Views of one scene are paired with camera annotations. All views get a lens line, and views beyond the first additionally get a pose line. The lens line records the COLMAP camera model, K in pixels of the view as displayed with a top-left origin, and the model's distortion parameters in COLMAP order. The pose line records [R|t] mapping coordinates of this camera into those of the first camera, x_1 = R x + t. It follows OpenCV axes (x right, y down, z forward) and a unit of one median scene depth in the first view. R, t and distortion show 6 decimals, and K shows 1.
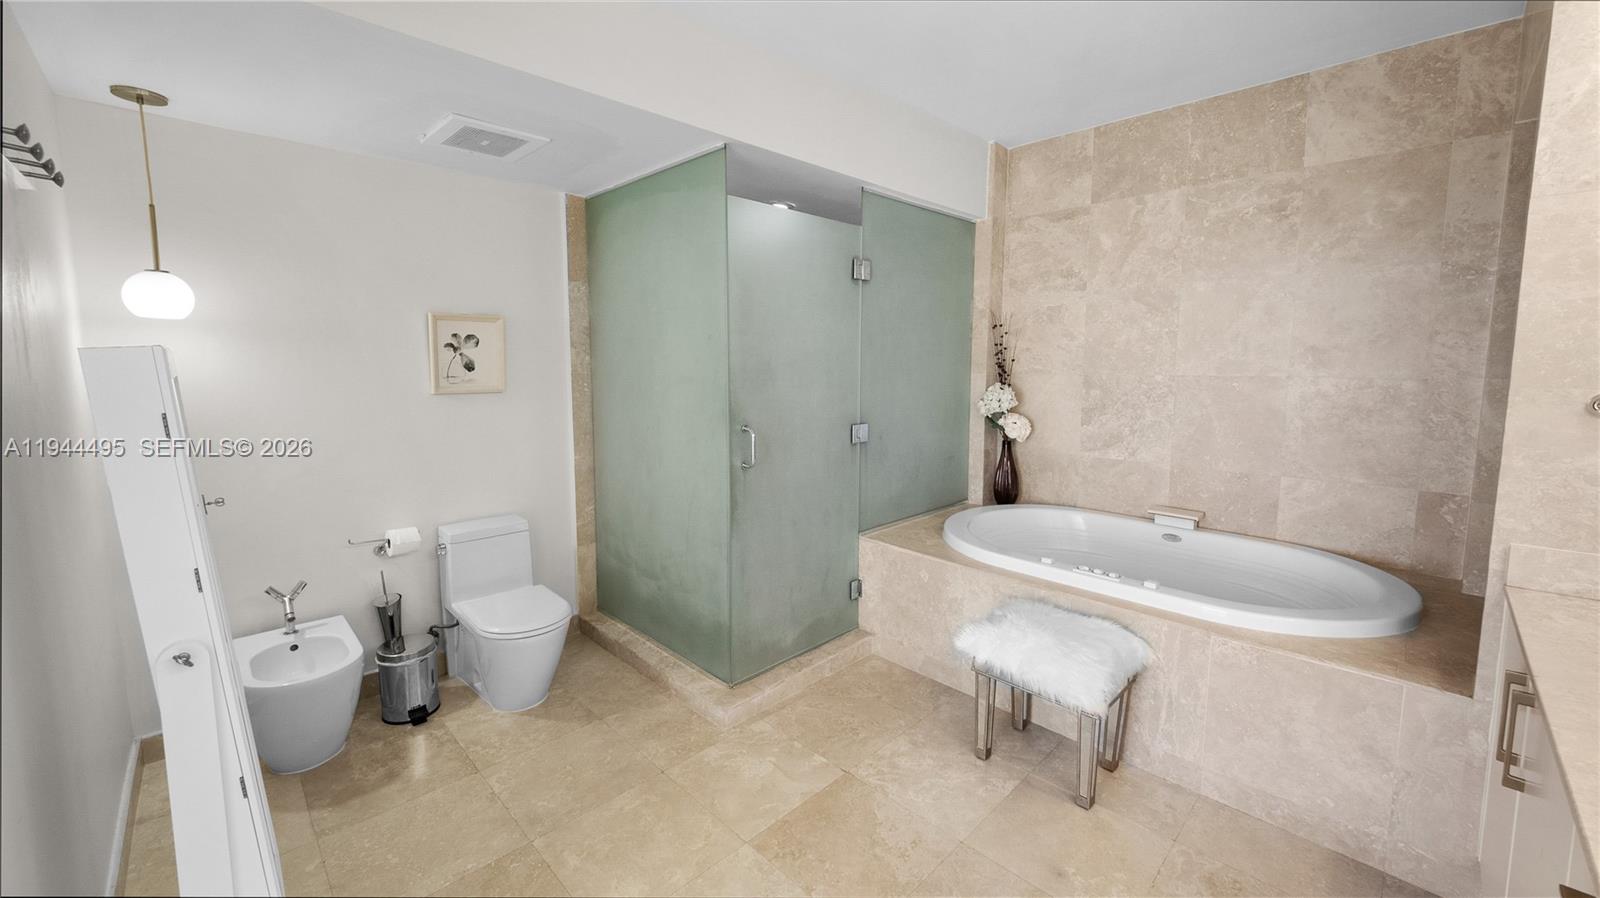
lens RADIAL K [[626.1, 0, 806.4], [0, 626.1, 415.6], [0, 0, 1]] dist [0.002994, -0.004214]
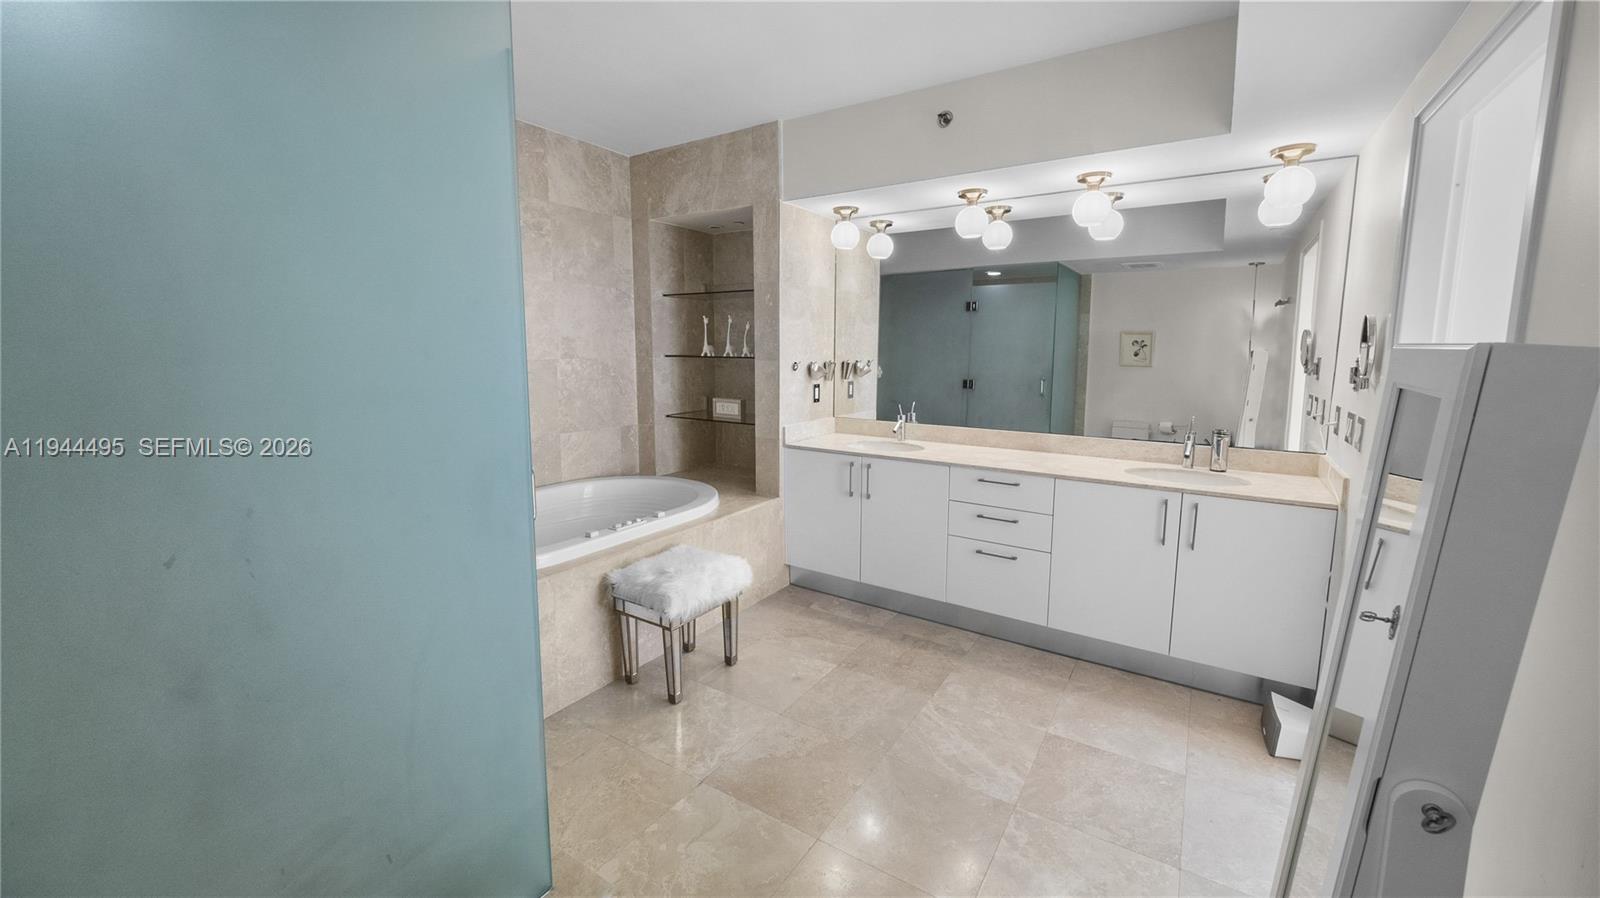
lens RADIAL K [[626.1, 0, 806.4], [0, 626.1, 415.6], [0, 0, 1]] dist [0.002994, -0.004214]
pose [[-0.217167, -0.105752, 0.970389, -0.722960], [0.073204, 0.989550, 0.124222, -0.076458], [-0.973386, 0.098013, -0.207157, 0.855326]]
